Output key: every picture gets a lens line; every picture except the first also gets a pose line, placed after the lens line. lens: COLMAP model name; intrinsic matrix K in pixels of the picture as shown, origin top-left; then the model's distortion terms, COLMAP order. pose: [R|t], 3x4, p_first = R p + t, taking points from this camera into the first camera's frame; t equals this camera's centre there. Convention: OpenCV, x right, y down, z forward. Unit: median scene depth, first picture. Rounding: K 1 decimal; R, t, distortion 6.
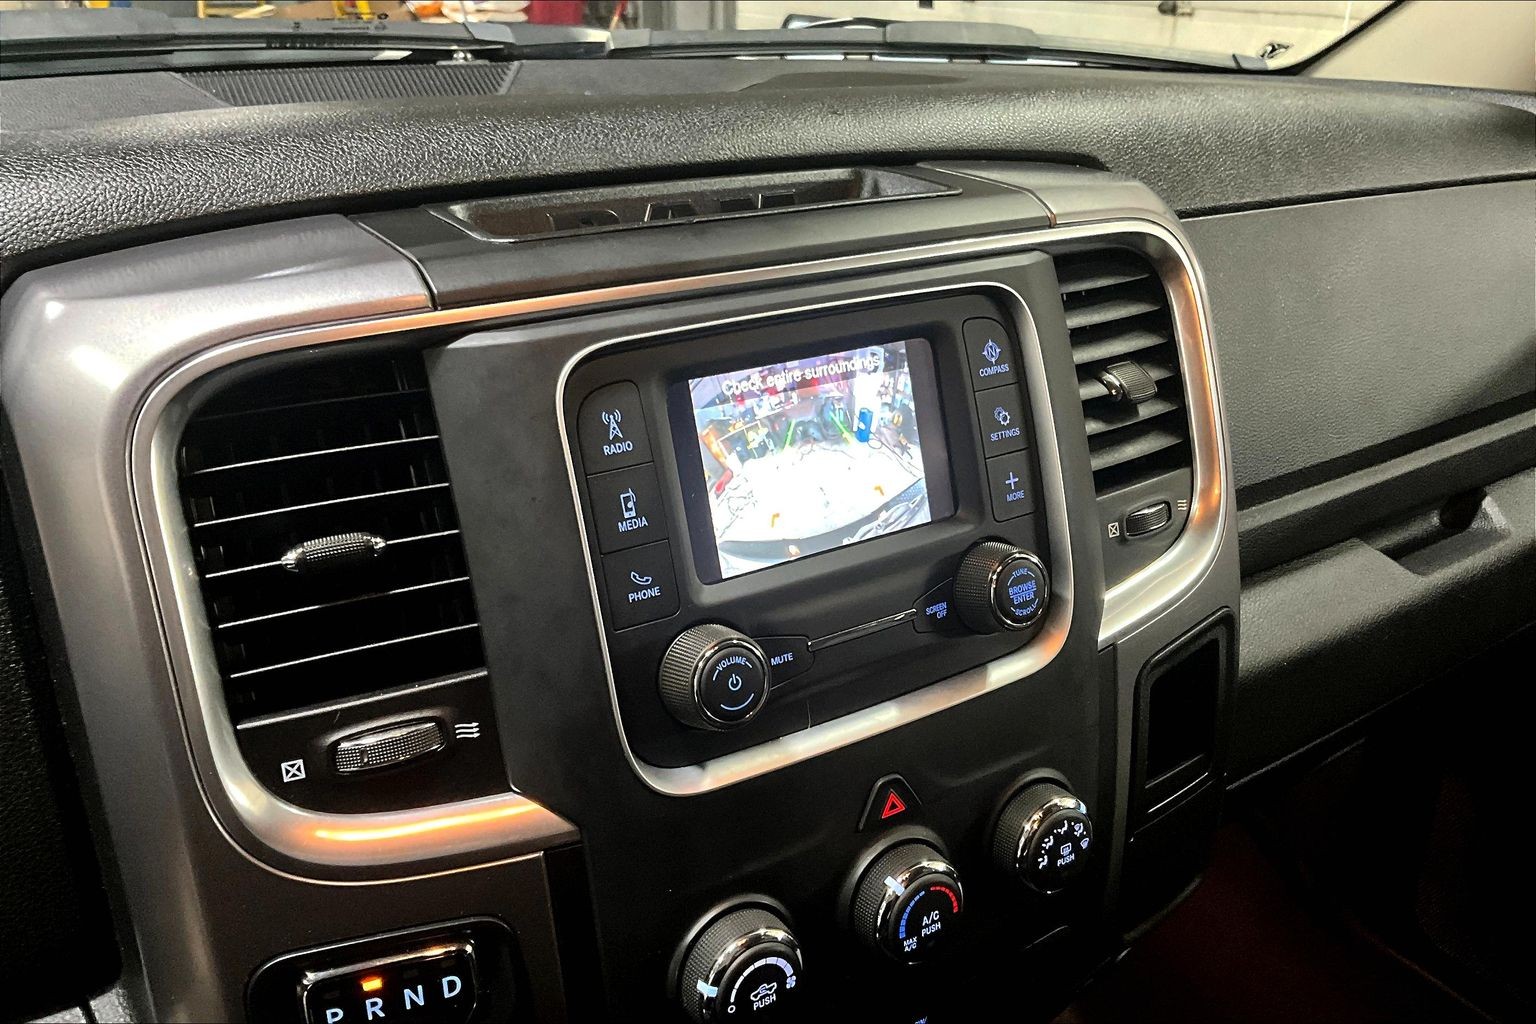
lens RADIAL K [[1292.0, 0, 768.0], [0, 1292.0, 512.0], [0, 0, 1]] dist [0.115199, -0.252152]
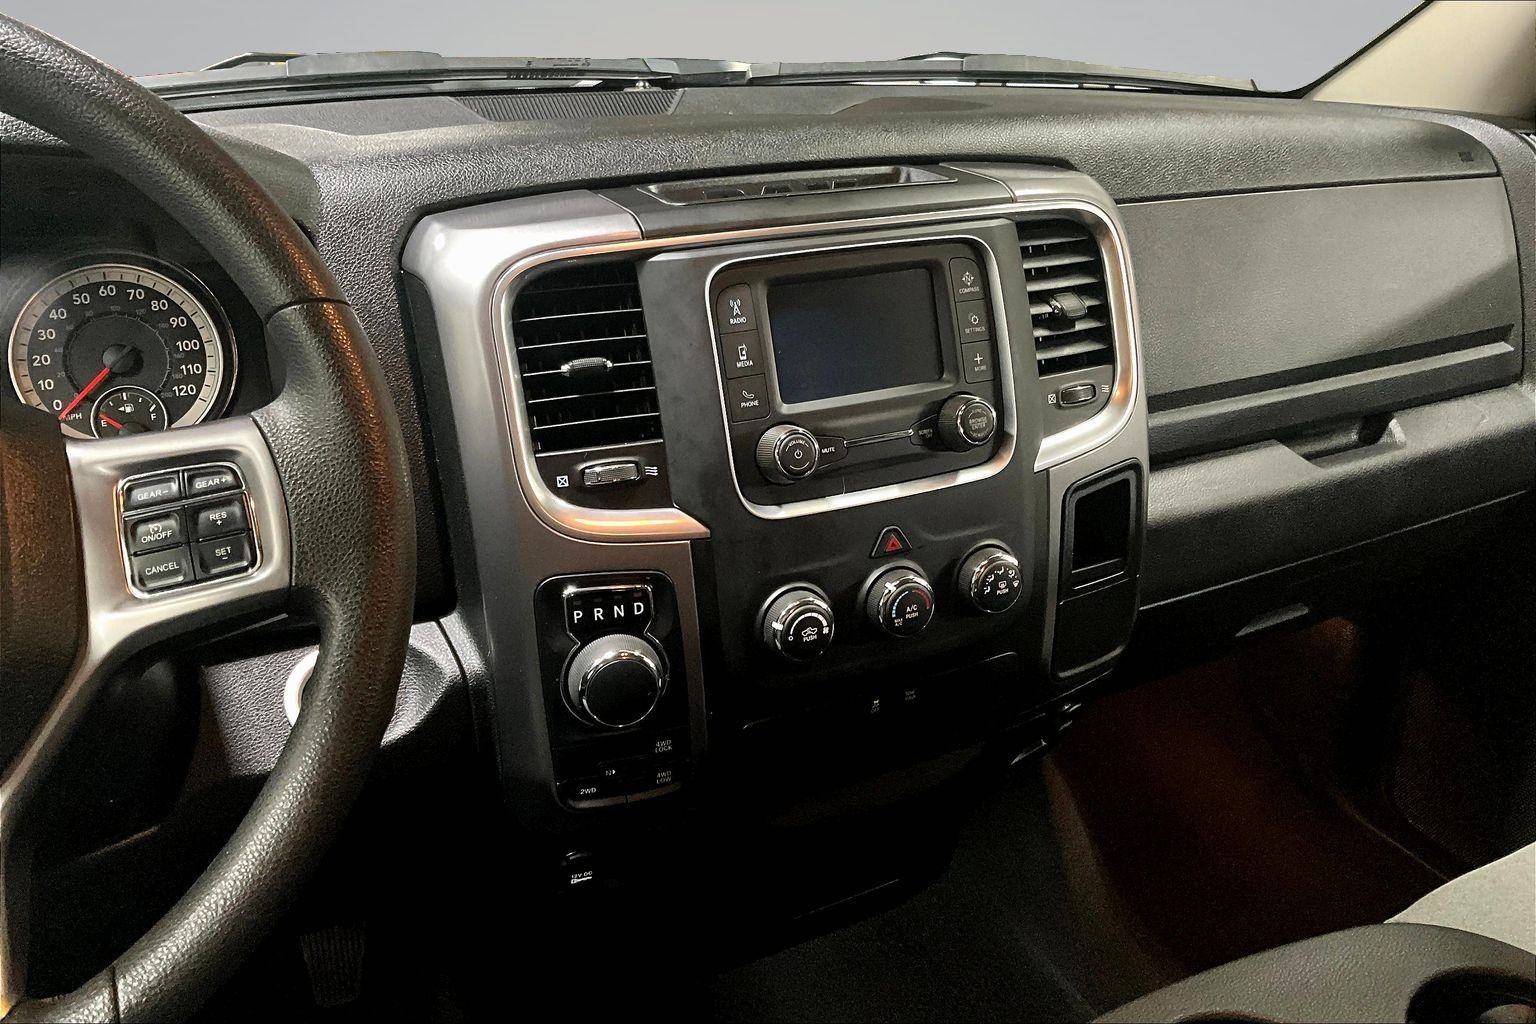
lens RADIAL K [[1292.0, 0, 768.0], [0, 1292.0, 512.0], [0, 0, 1]] dist [0.115199, -0.252152]
pose [[0.994352, 0.036030, -0.099827, 0.095953], [-0.036256, 0.999342, -0.000447, 0.180997], [0.099745, 0.004064, 0.995005, -0.656280]]
